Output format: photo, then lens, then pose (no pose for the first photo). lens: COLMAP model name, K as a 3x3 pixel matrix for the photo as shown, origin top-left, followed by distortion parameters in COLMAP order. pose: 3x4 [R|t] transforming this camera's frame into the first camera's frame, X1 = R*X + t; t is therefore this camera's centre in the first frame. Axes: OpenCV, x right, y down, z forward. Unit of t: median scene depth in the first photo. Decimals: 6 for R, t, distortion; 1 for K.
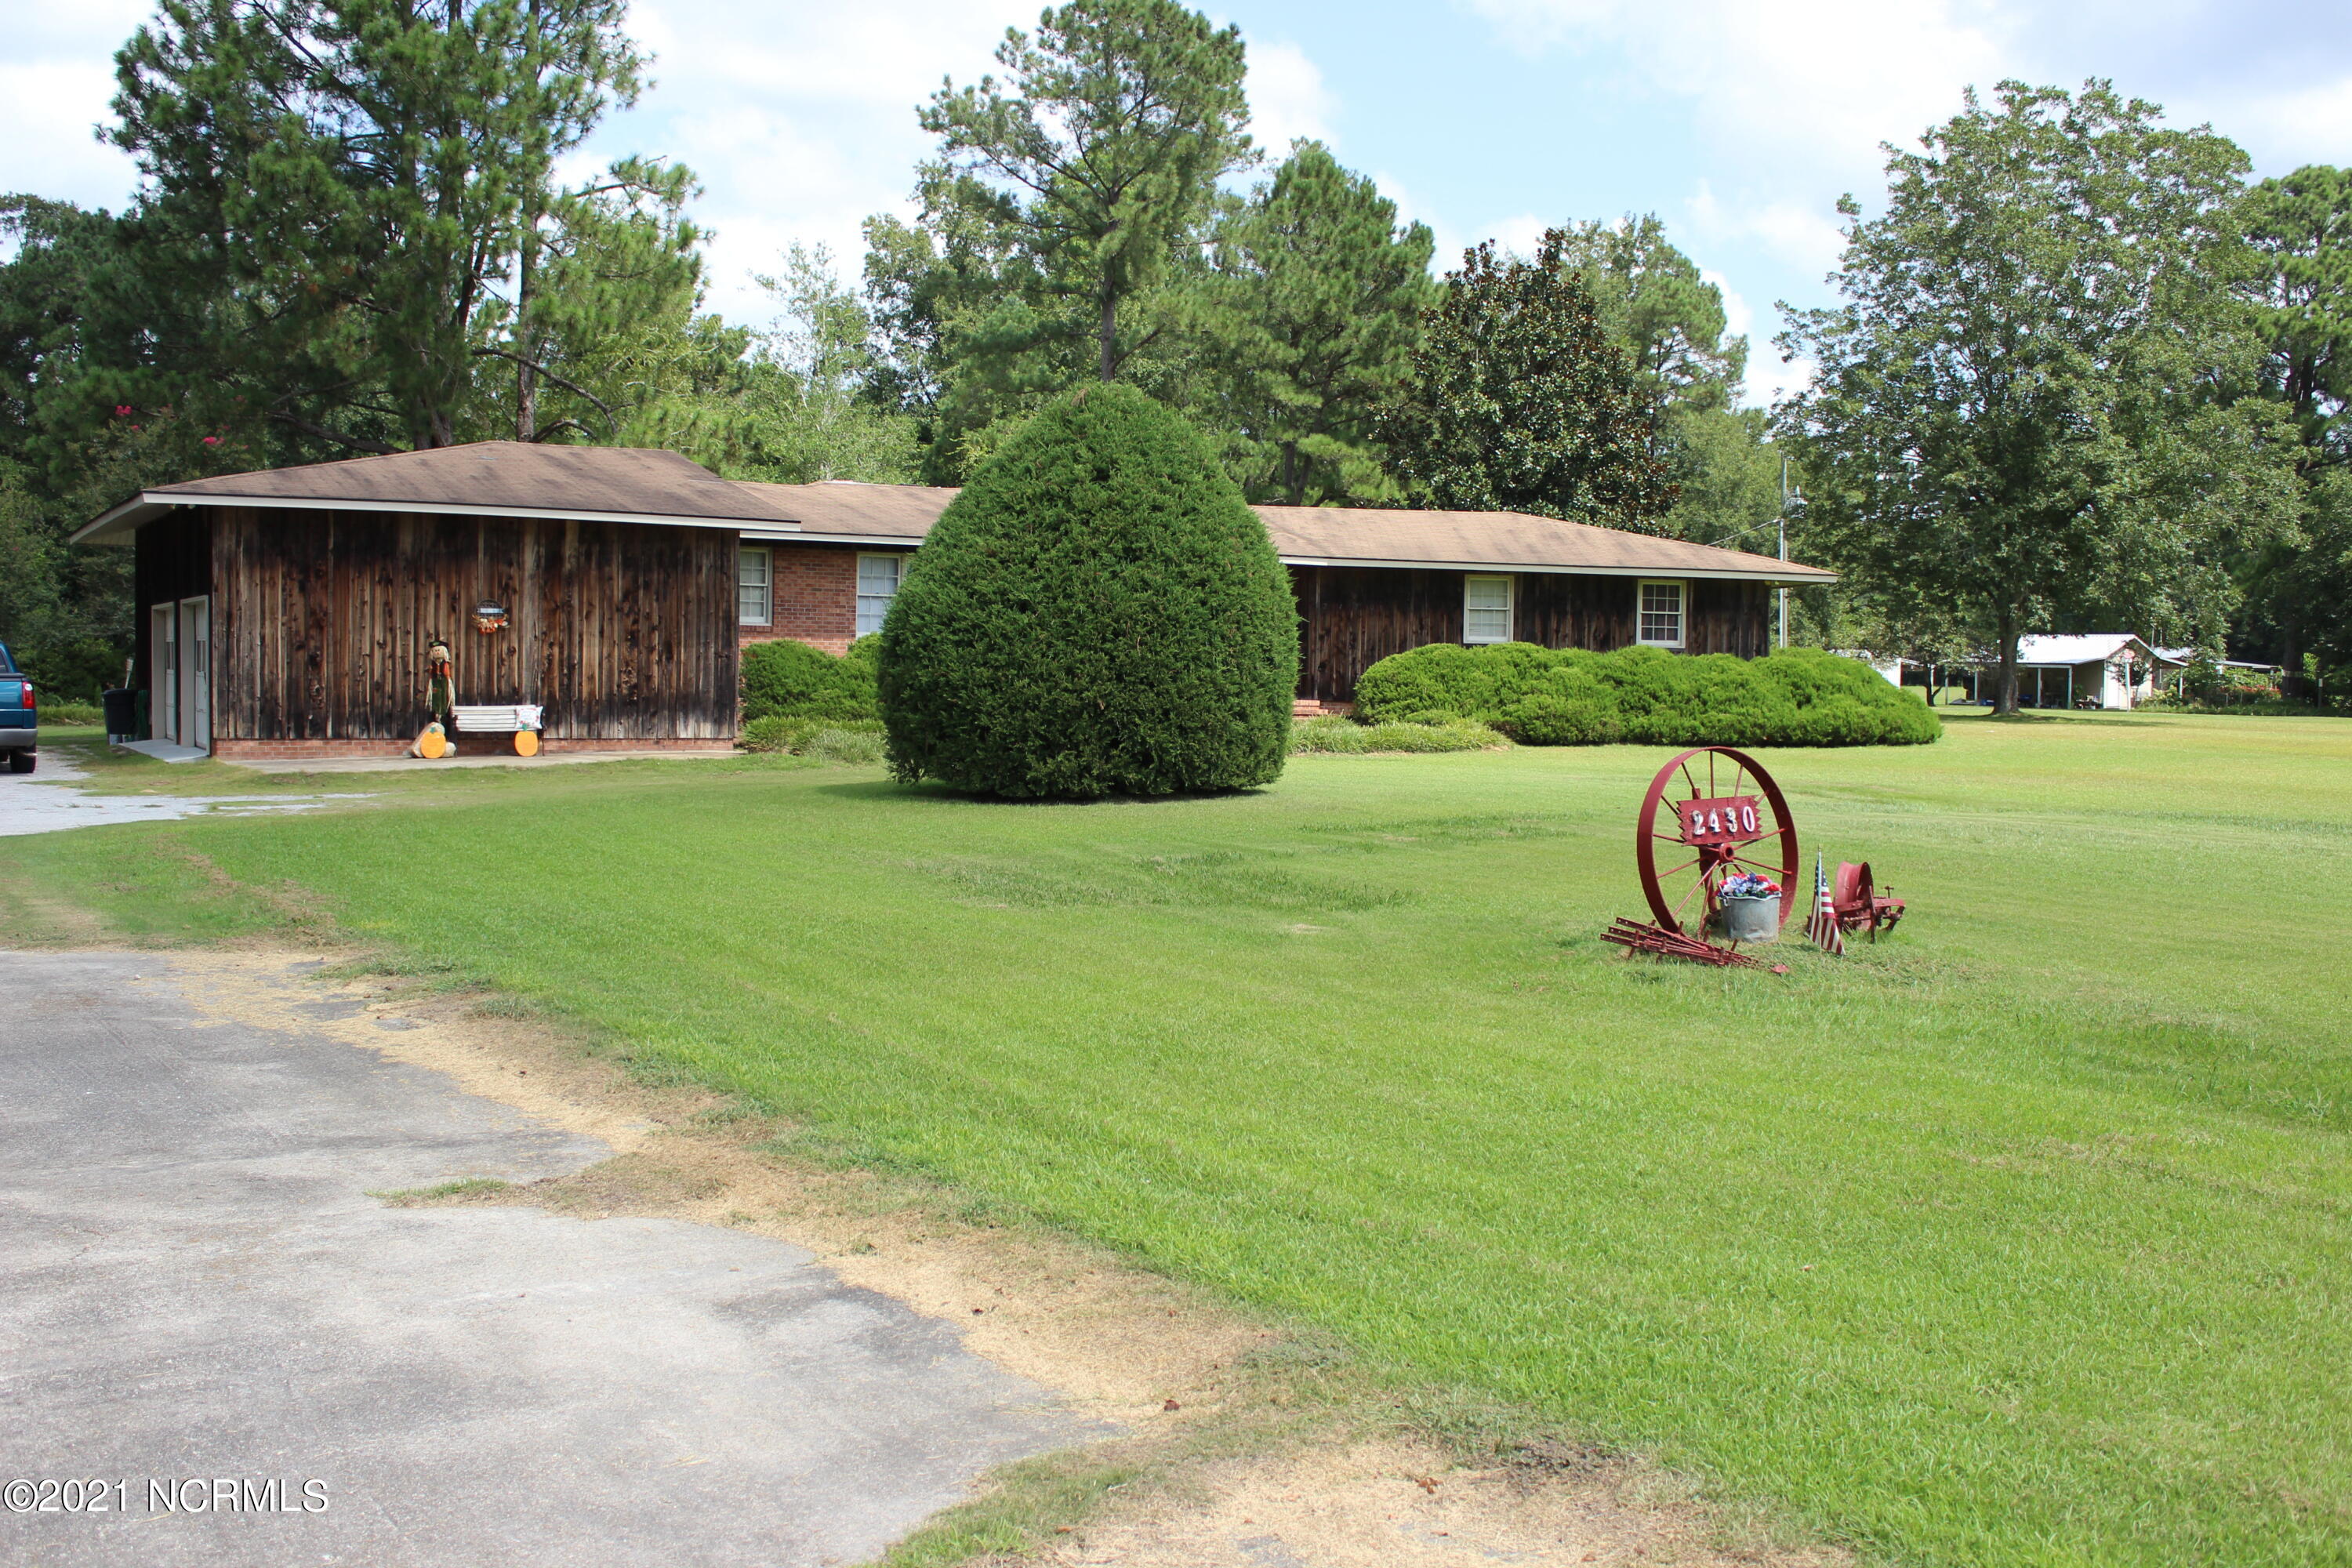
lens RADIAL K [[2197.9, 0, 1167.5], [0, 2197.9, 774.2], [0, 0, 1]] dist [-0.147553, 0.146639]
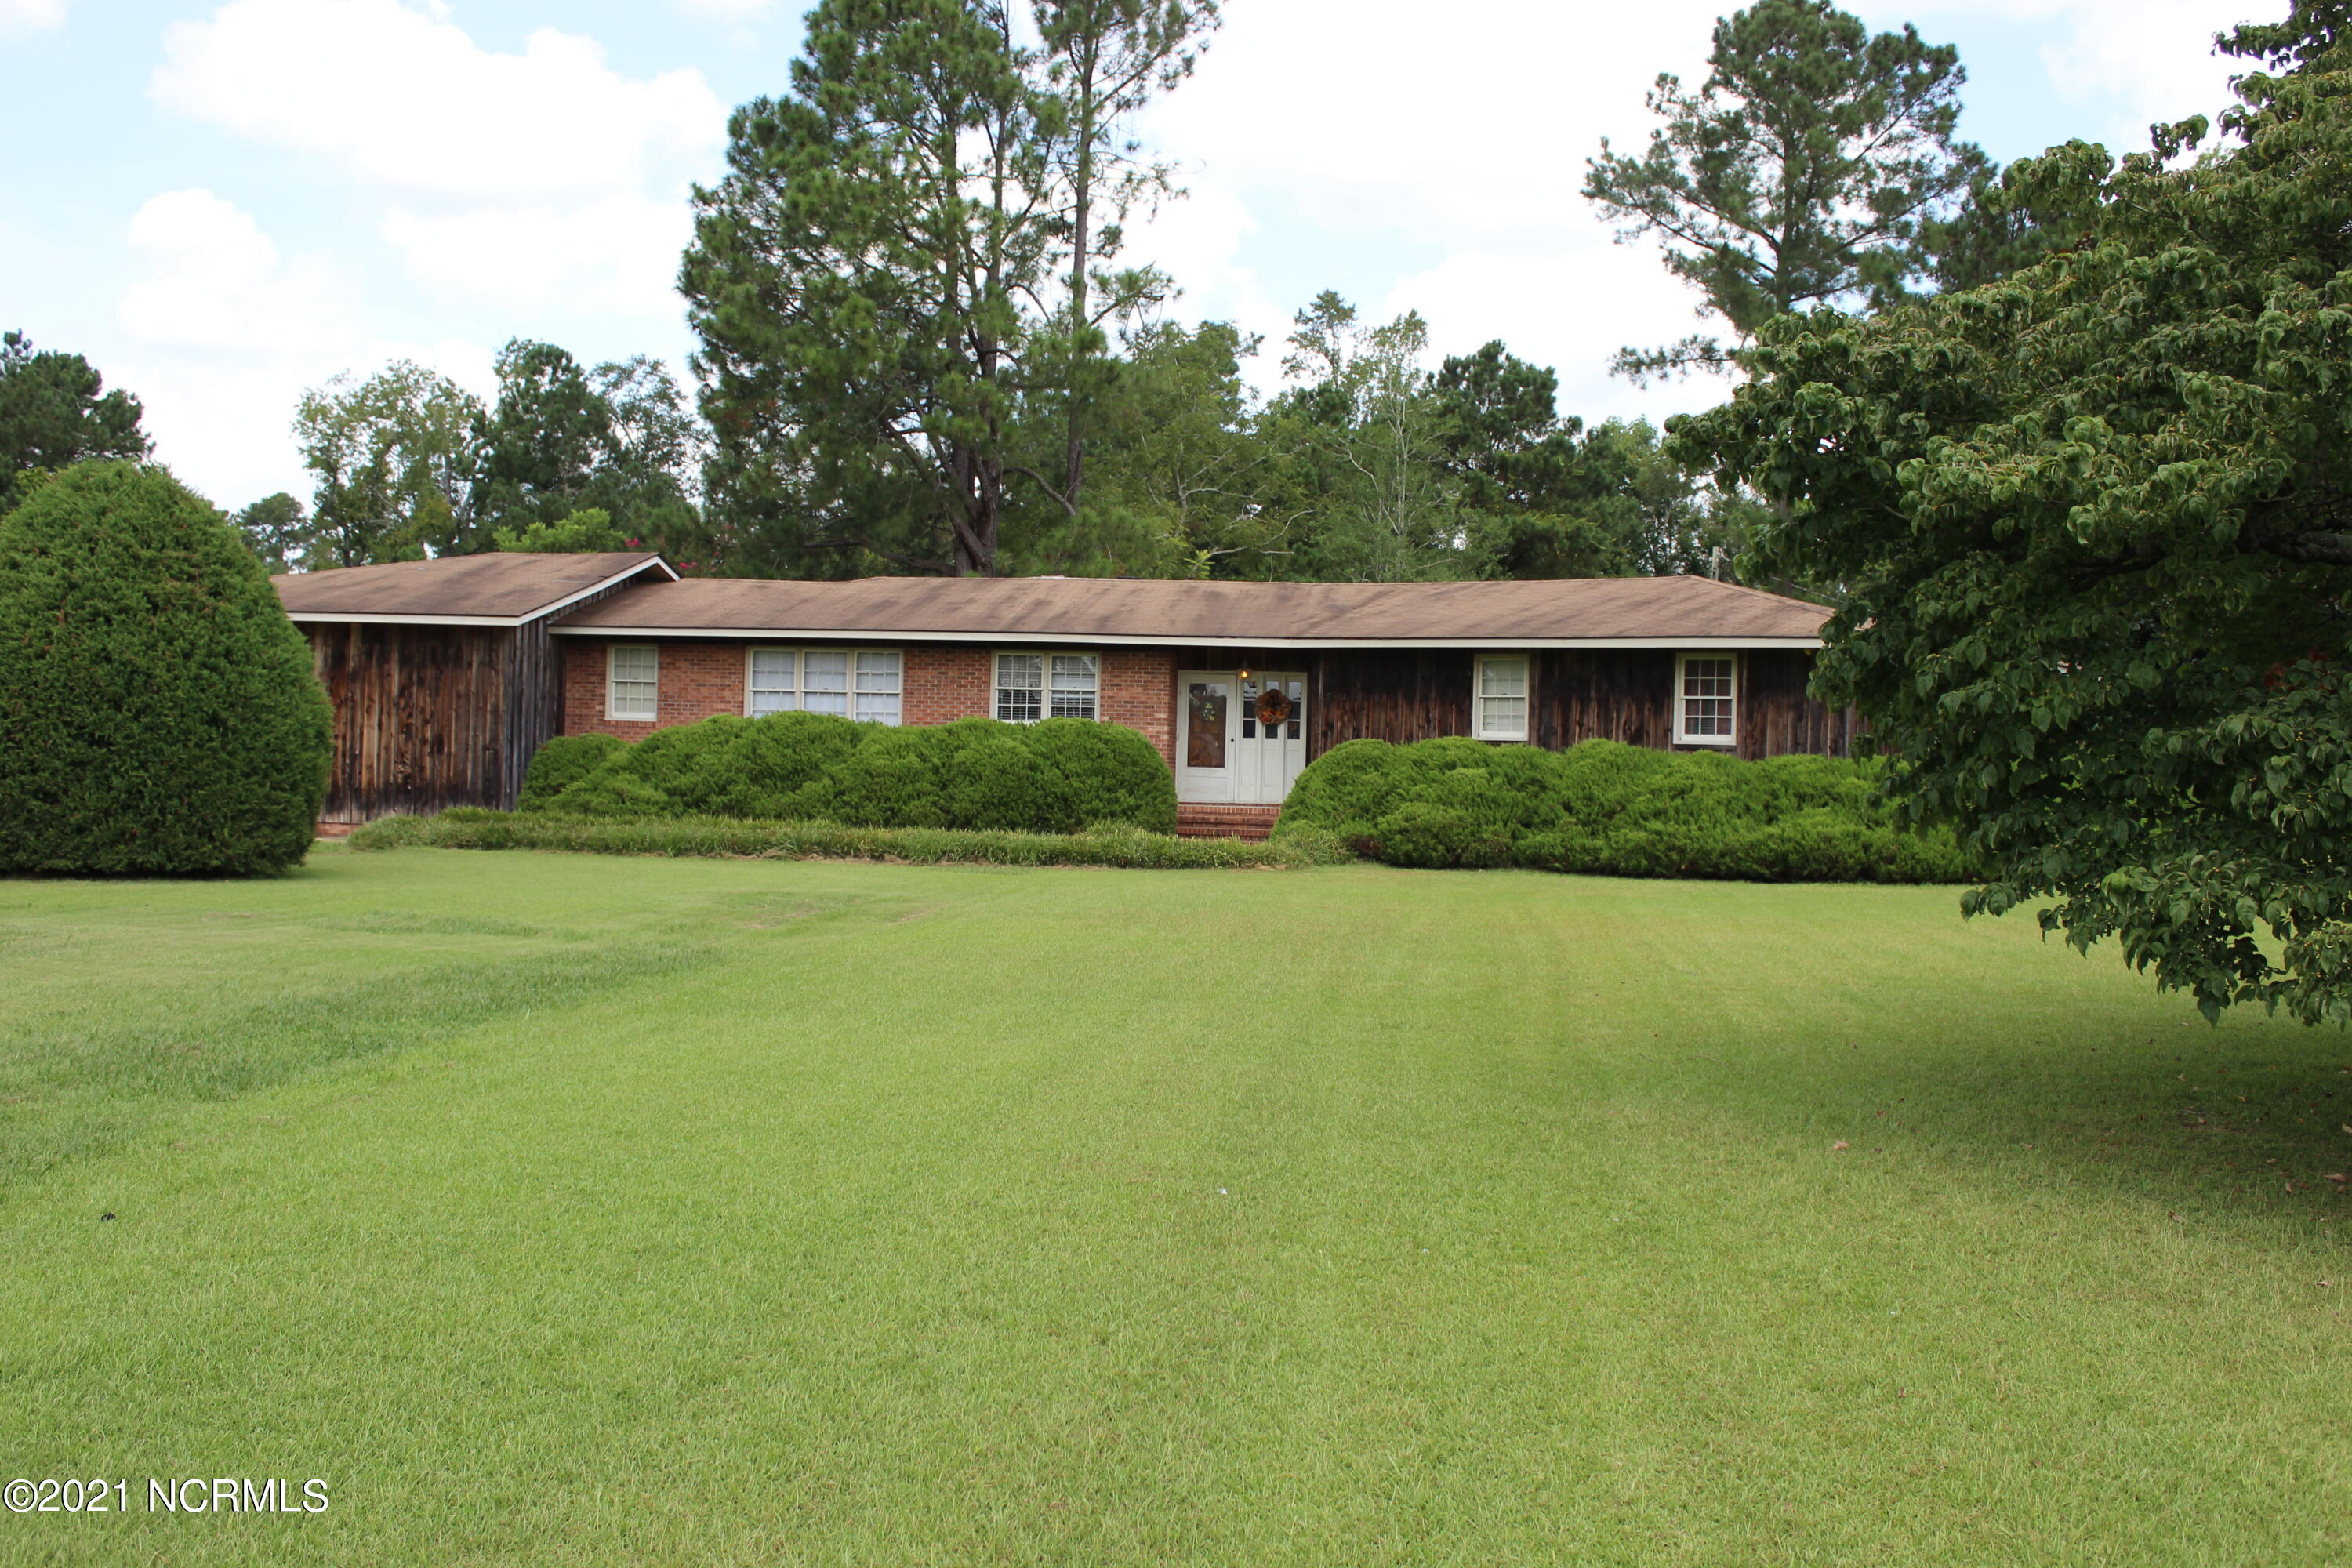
lens RADIAL K [[2192.8, 0, 1167.5], [0, 2192.8, 775.8], [0, 0, 1]] dist [-0.146741, 0.144921]
pose [[0.791560, 0.006178, -0.611060, 0.698742], [-0.040627, 0.998269, -0.042535, -0.010890], [0.609739, 0.058495, 0.790441, 0.396964]]
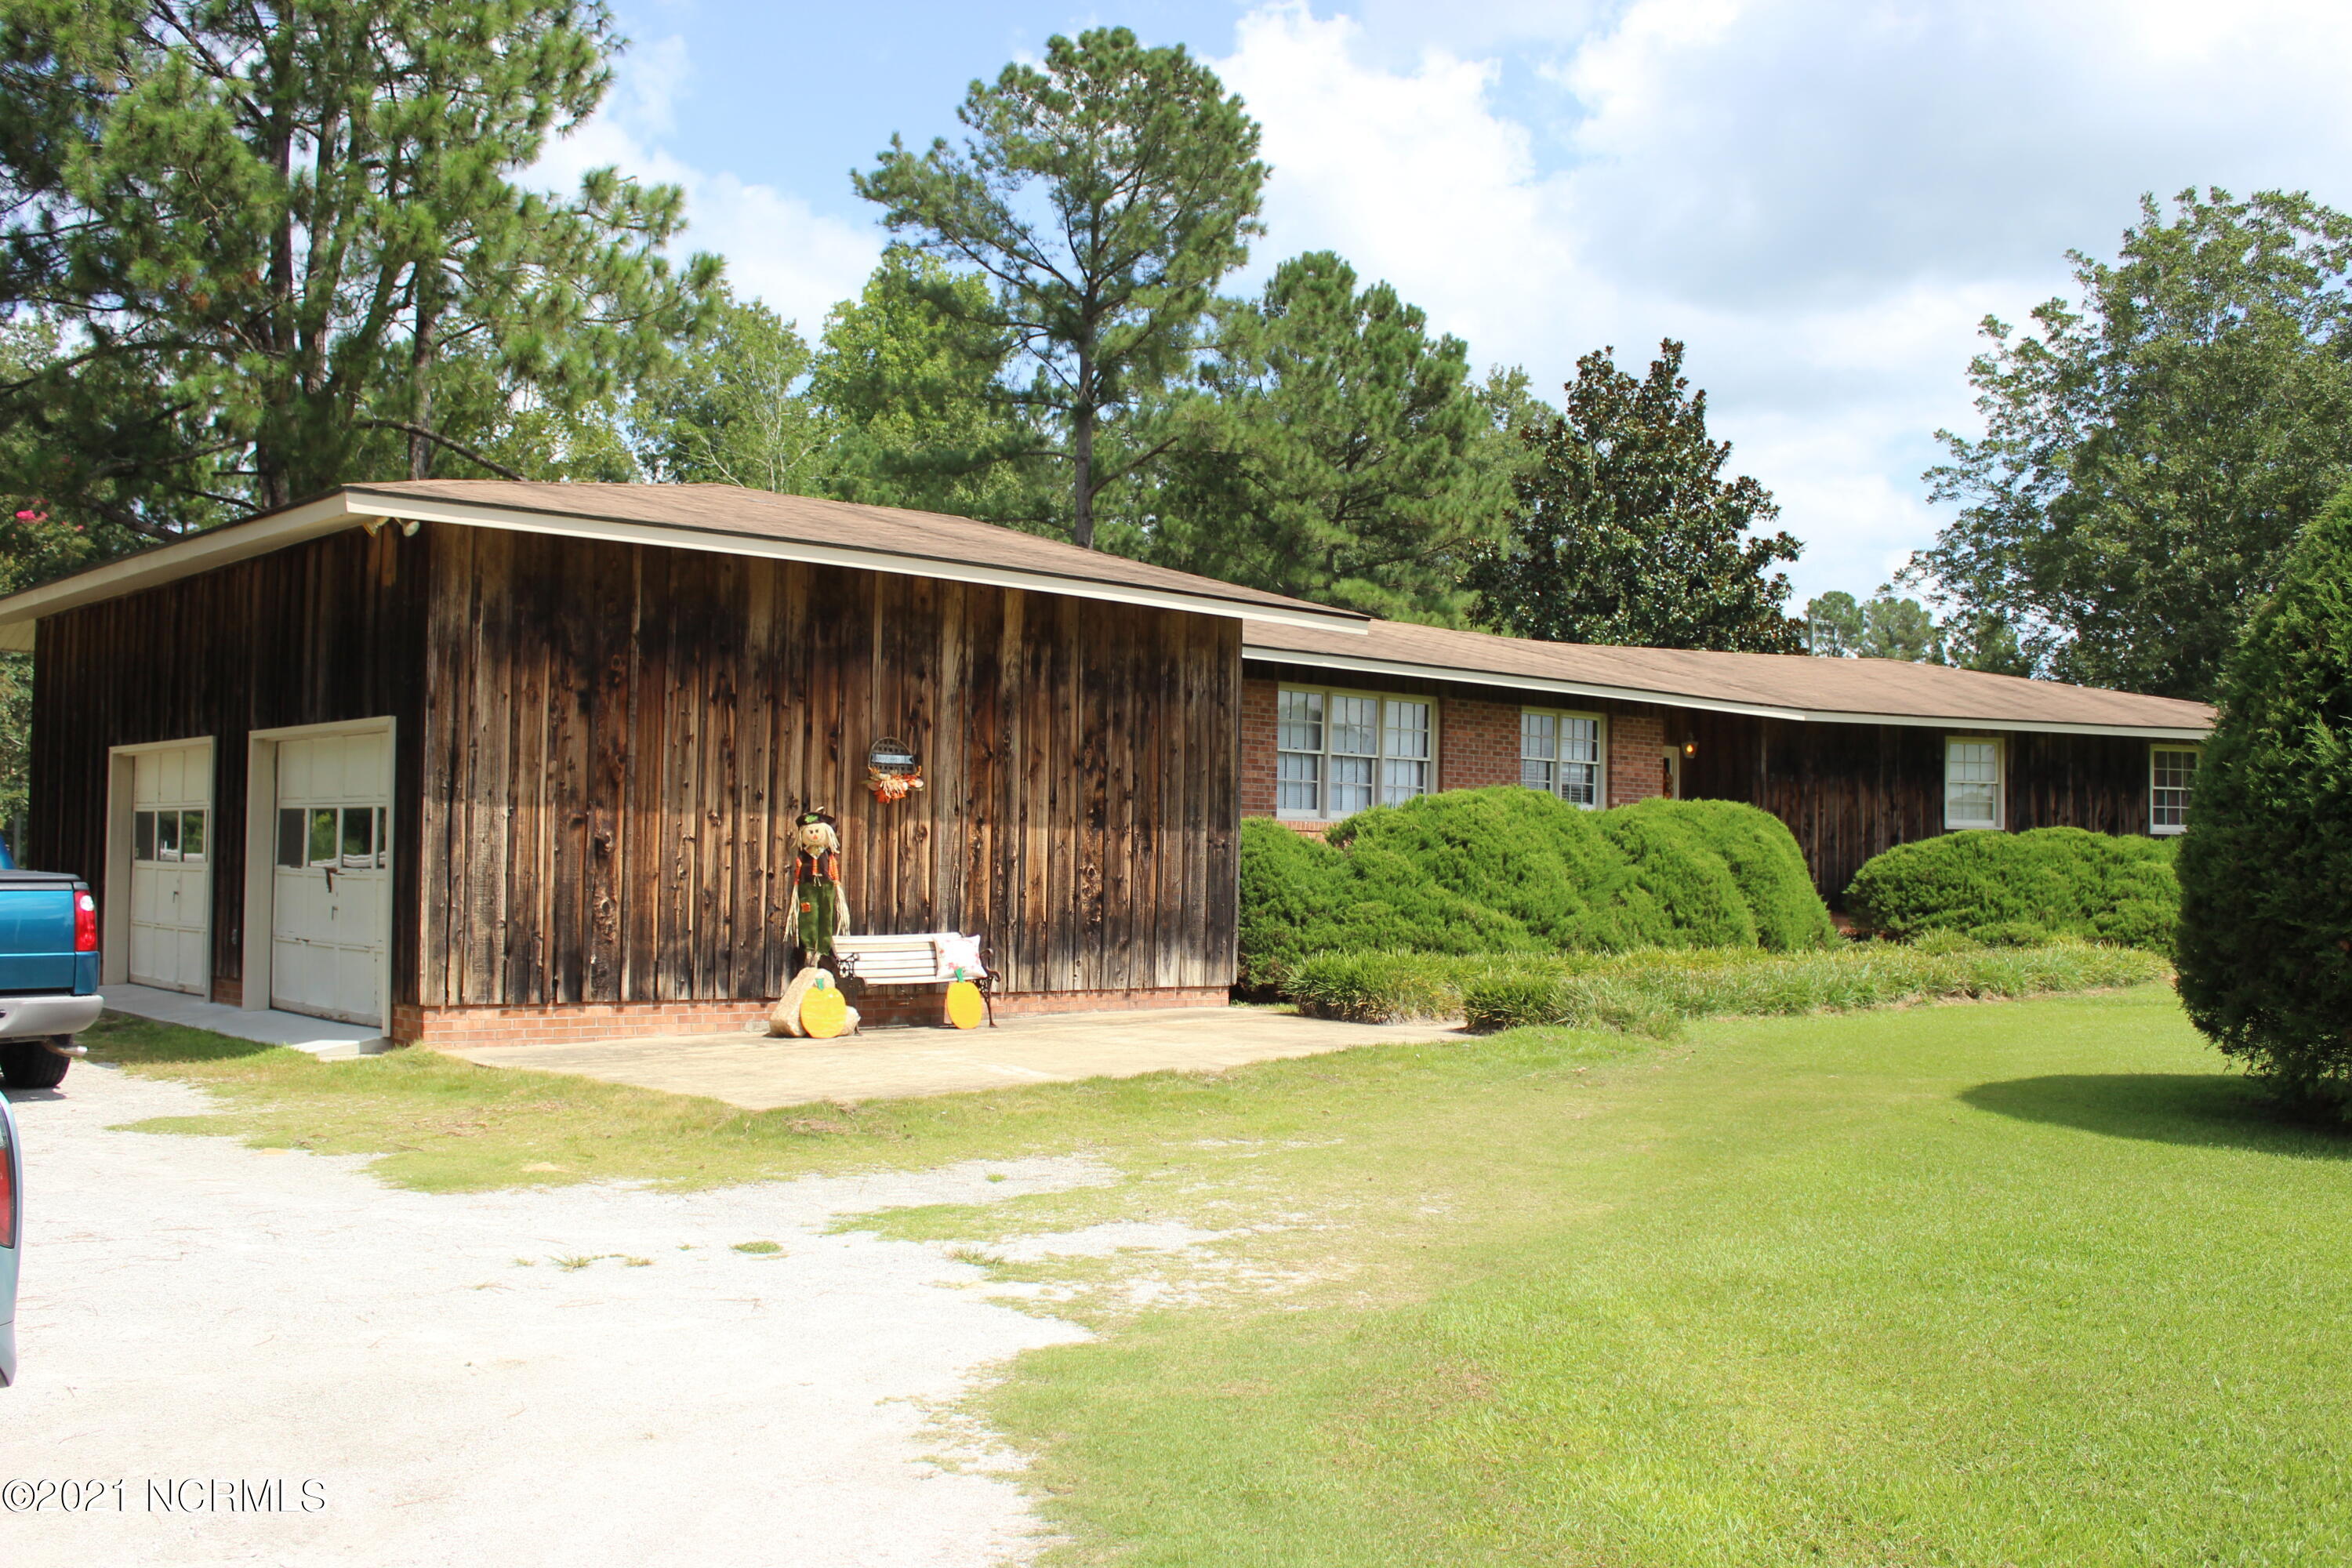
lens RADIAL K [[2197.9, 0, 1167.5], [0, 2197.9, 774.2], [0, 0, 1]] dist [-0.147553, 0.146639]
pose [[0.982629, 0.009290, 0.185347, -0.336207], [0.006414, 0.996449, -0.083953, -0.024462], [-0.185469, 0.083683, 0.979080, 0.437941]]
